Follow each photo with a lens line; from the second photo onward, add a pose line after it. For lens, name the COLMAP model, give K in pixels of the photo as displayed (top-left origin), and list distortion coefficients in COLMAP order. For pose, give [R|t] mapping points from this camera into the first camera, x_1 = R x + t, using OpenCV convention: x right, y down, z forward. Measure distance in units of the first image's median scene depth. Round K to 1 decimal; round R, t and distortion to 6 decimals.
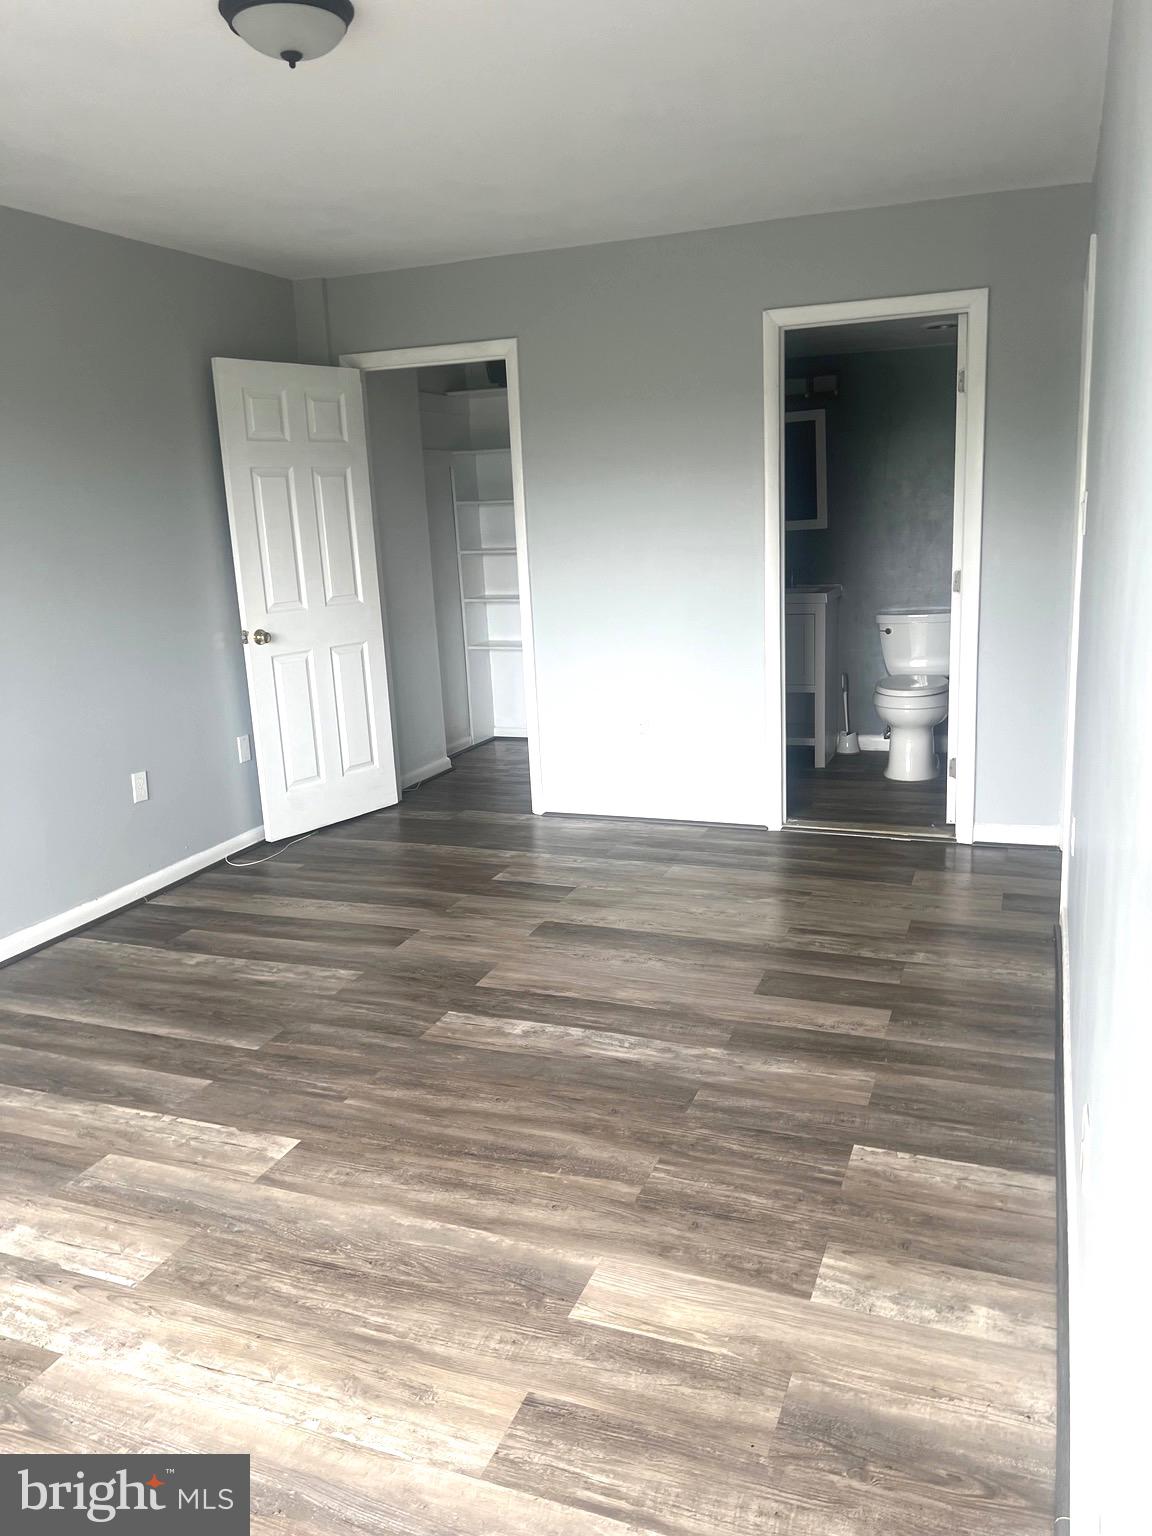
lens RADIAL K [[1141.6, 0, 578.8], [0, 1141.6, 772.7], [0, 0, 1]] dist [0.072225, -0.095132]
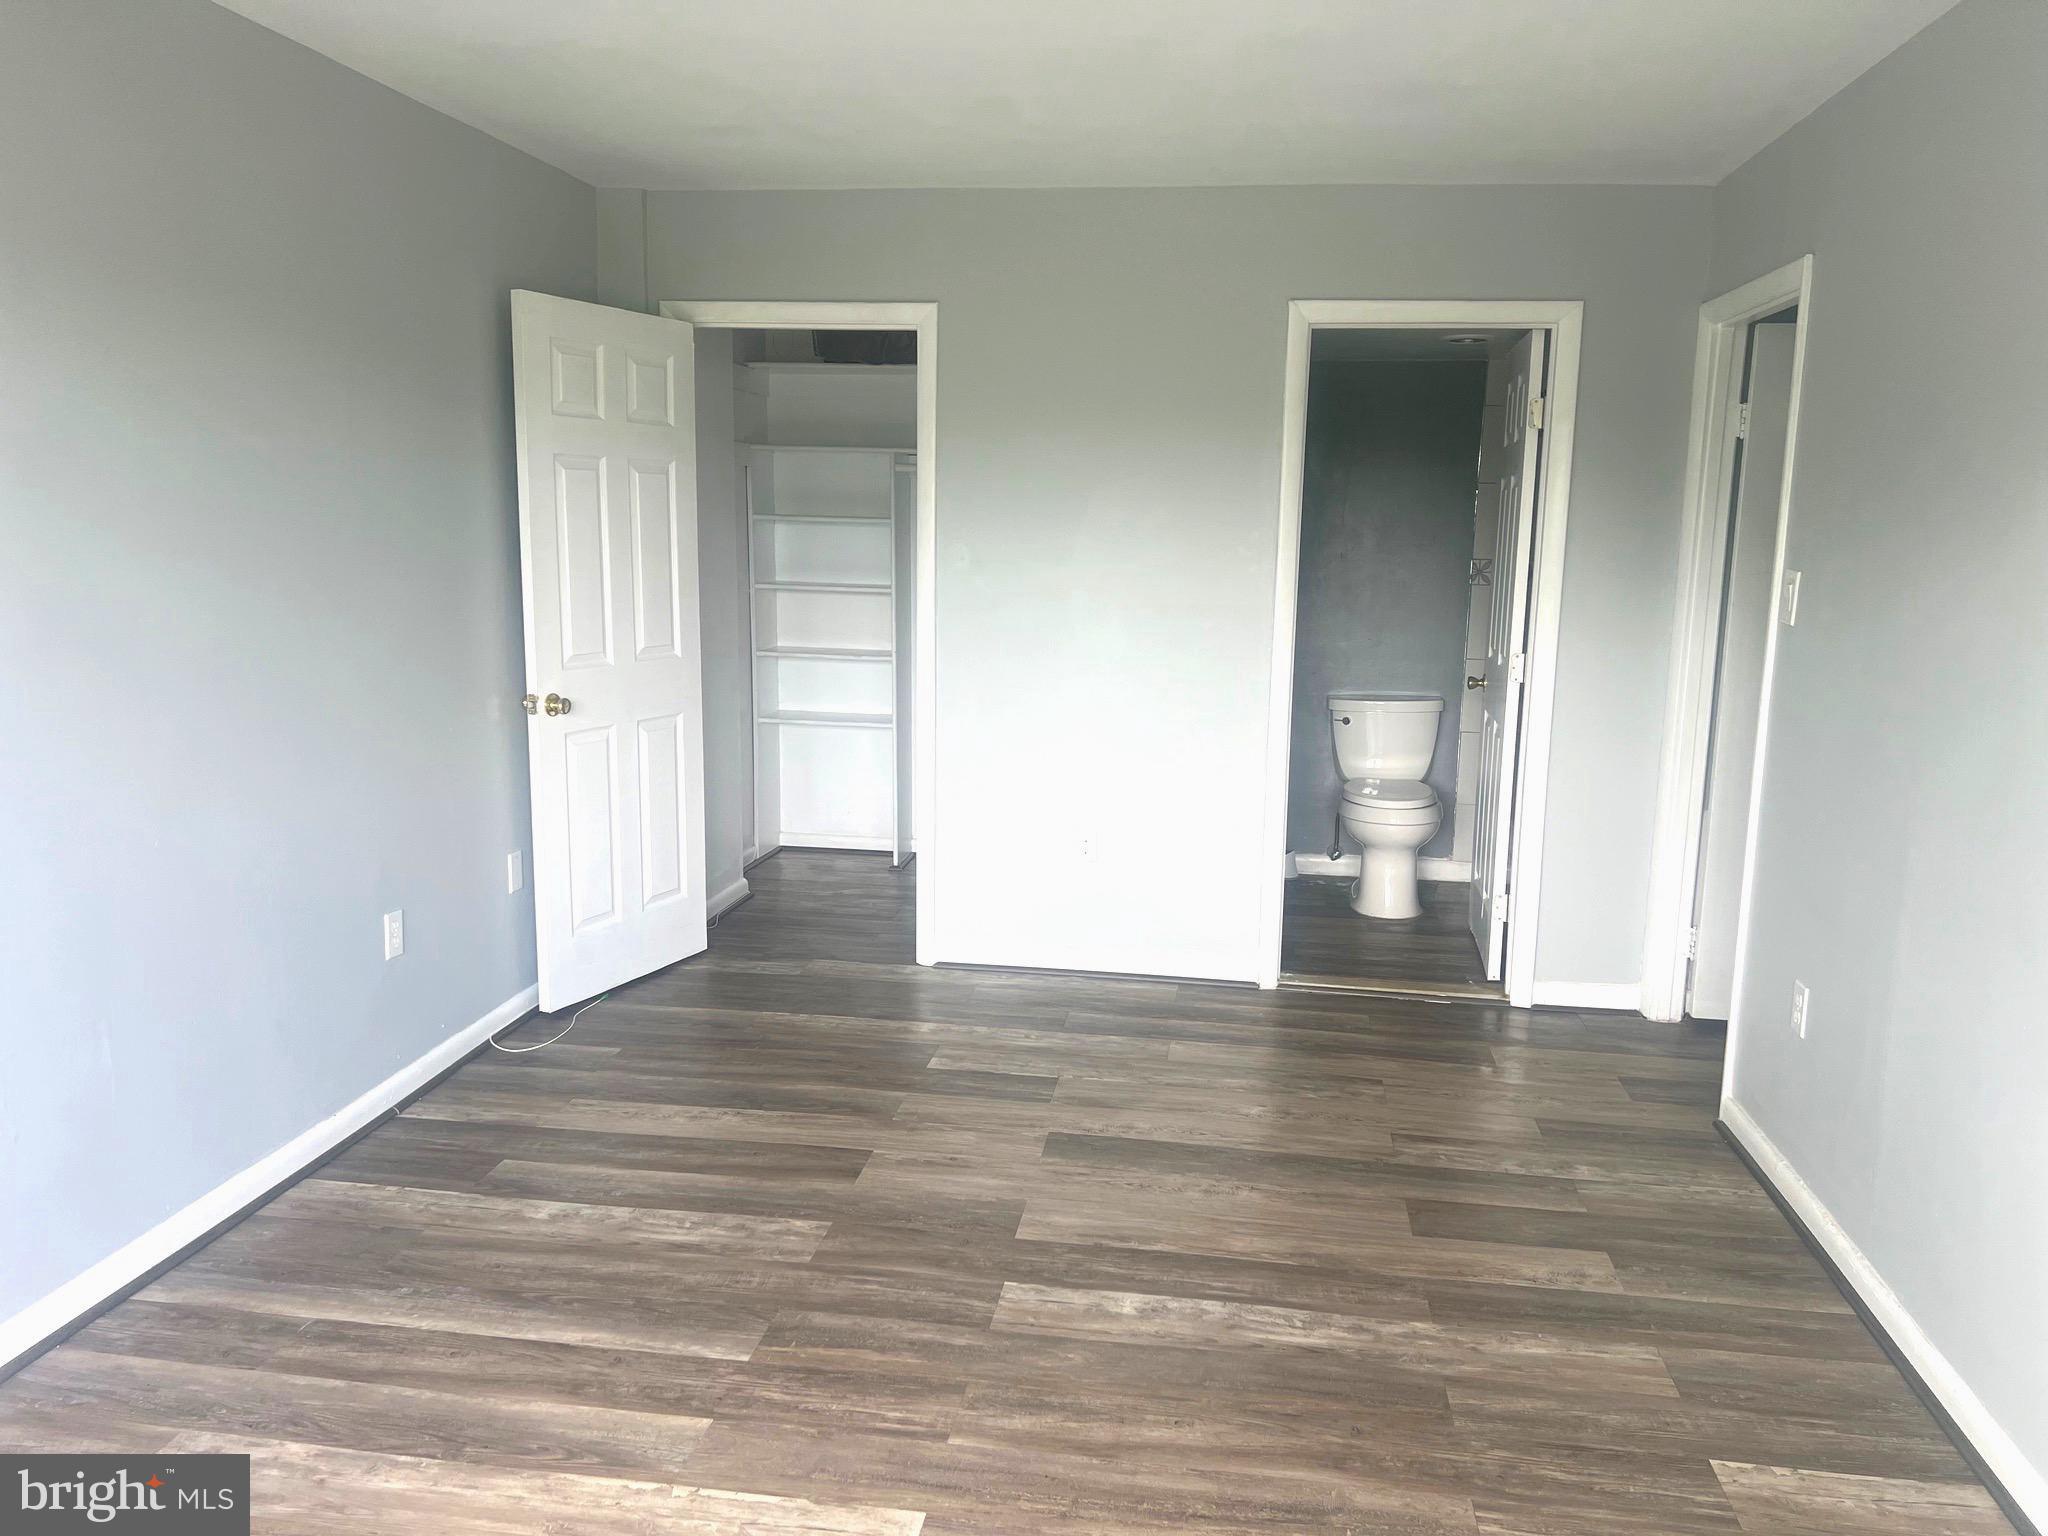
lens RADIAL K [[1534.2, 0, 1021.6], [0, 1534.2, 800.5], [0, 0, 1]] dist [0.037545, -0.023022]
pose [[0.971534, 0.020740, 0.235989, -0.274348], [-0.009470, 0.998764, -0.048791, -0.026611], [-0.236709, 0.045168, 0.970530, 0.086753]]
